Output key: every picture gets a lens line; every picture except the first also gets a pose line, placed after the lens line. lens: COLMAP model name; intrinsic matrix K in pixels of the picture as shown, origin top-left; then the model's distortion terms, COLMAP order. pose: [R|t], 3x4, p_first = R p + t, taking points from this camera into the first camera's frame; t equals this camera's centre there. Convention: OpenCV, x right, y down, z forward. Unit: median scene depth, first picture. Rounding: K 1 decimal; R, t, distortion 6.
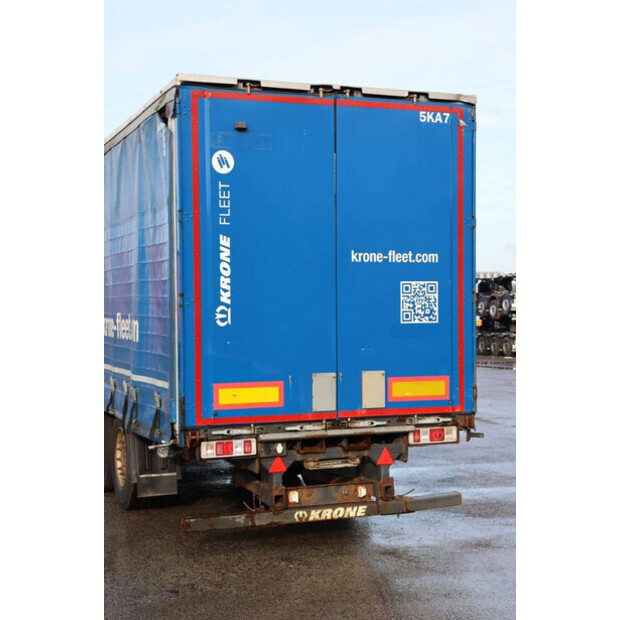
lens RADIAL K [[1077.1, 0, 312.6], [0, 1077.1, 313.0], [0, 0, 1]] dist [0.205061, 0.000000]
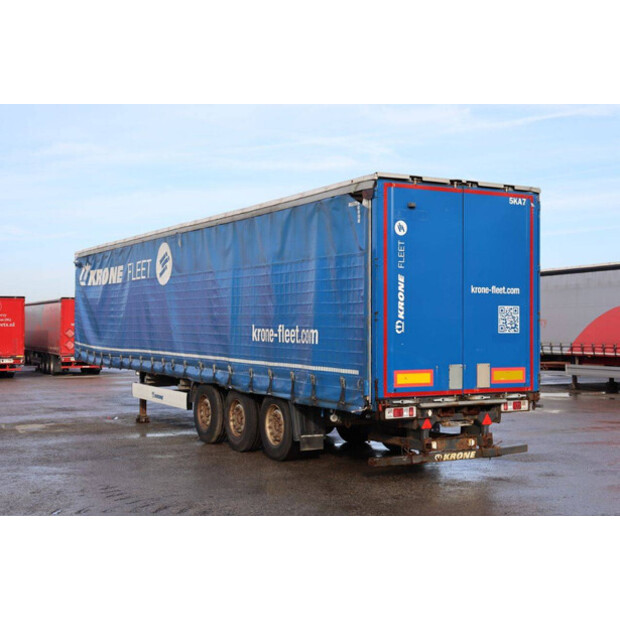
lens RADIAL K [[928.0, 0, 331.0], [0, 928.0, 308.5], [0, 0, 1]] dist [0.107086, 0.000000]
pose [[0.988282, 0.013245, 0.152063, -0.361340], [-0.009652, 0.999657, -0.024341, 0.009323], [-0.152334, 0.022588, 0.988071, -0.284979]]
